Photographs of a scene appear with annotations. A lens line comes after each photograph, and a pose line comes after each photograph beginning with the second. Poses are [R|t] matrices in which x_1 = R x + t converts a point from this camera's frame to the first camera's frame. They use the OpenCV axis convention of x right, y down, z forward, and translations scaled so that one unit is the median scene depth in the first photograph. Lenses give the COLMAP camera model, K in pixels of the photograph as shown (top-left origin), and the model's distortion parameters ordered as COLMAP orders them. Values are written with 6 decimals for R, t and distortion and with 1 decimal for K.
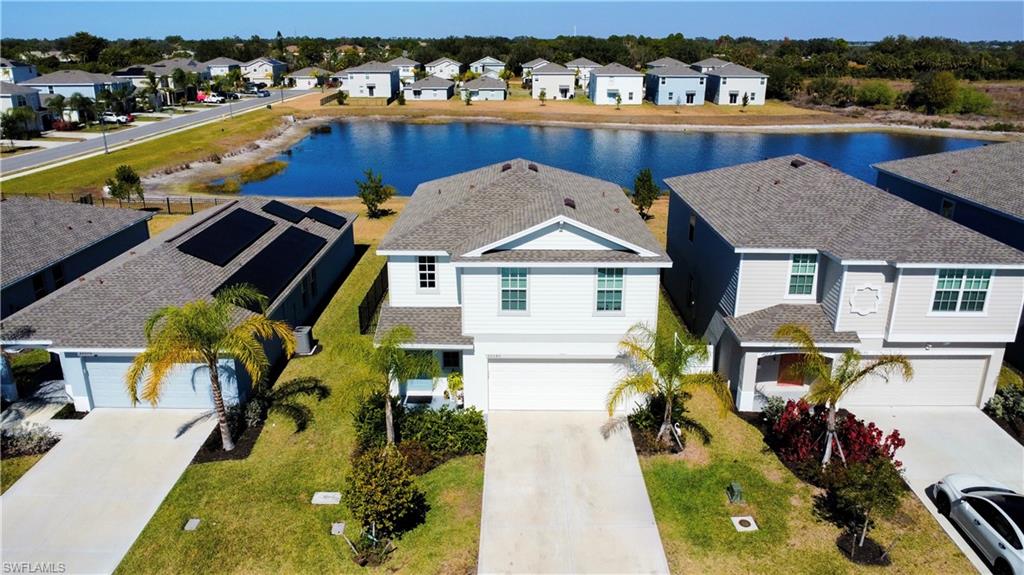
lens RADIAL K [[746.7, 0, 510.1], [0, 746.7, 285.6], [0, 0, 1]] dist [-0.010720, -0.029759]
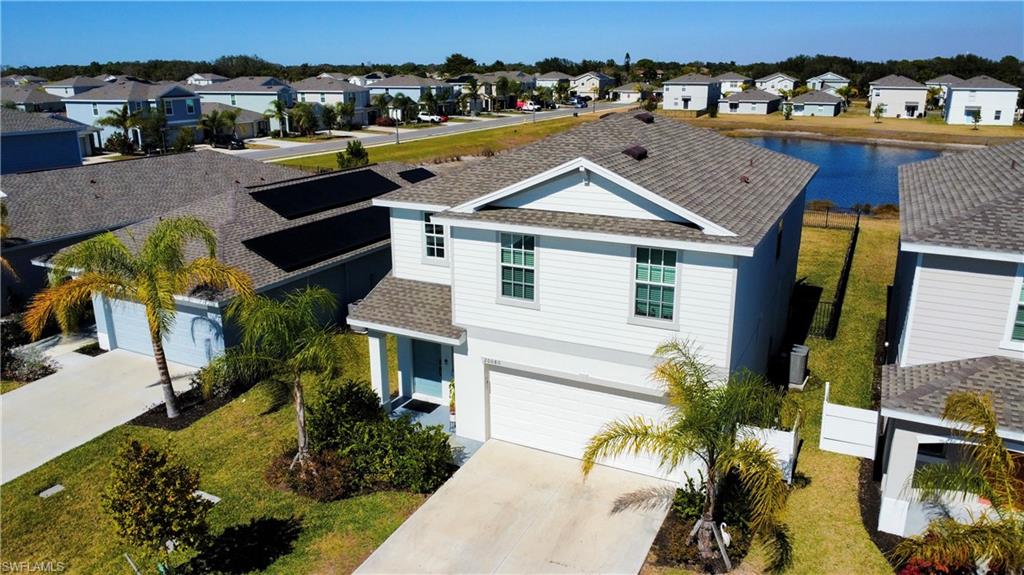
lens RADIAL K [[746.7, 0, 510.1], [0, 746.7, 285.6], [0, 0, 1]] dist [-0.010720, -0.029759]
pose [[0.898096, 0.119893, -0.423143, 0.273770], [-0.134325, 0.990928, -0.004330, 0.024311], [0.418785, 0.060727, 0.906053, 0.361904]]
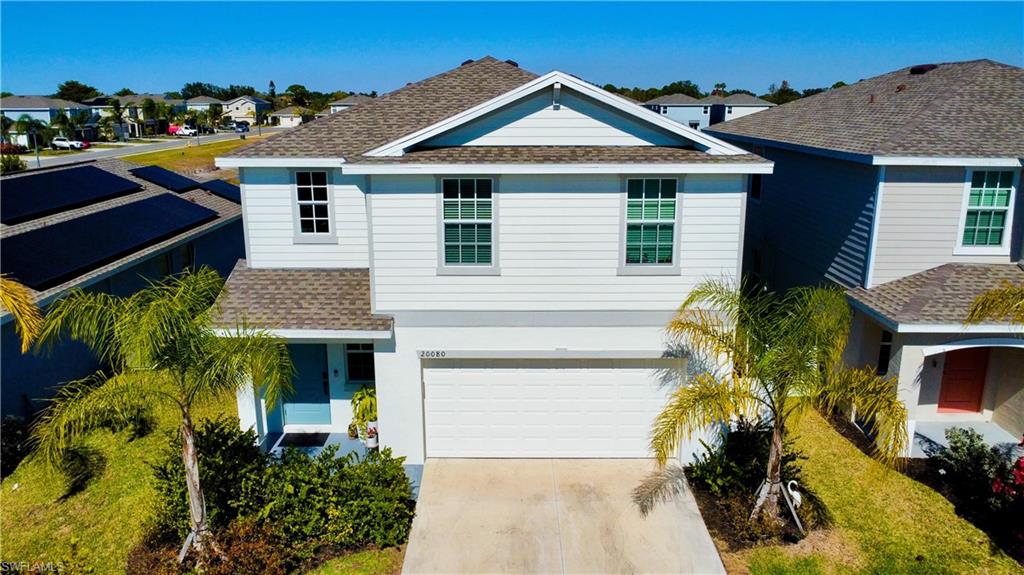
lens RADIAL K [[746.7, 0, 510.1], [0, 746.7, 285.6], [0, 0, 1]] dist [-0.010720, -0.029759]
pose [[0.999982, -0.003640, 0.004711, 0.030508], [0.003978, 0.997270, -0.073734, 0.083130], [-0.004429, 0.073751, 0.997267, 0.455826]]
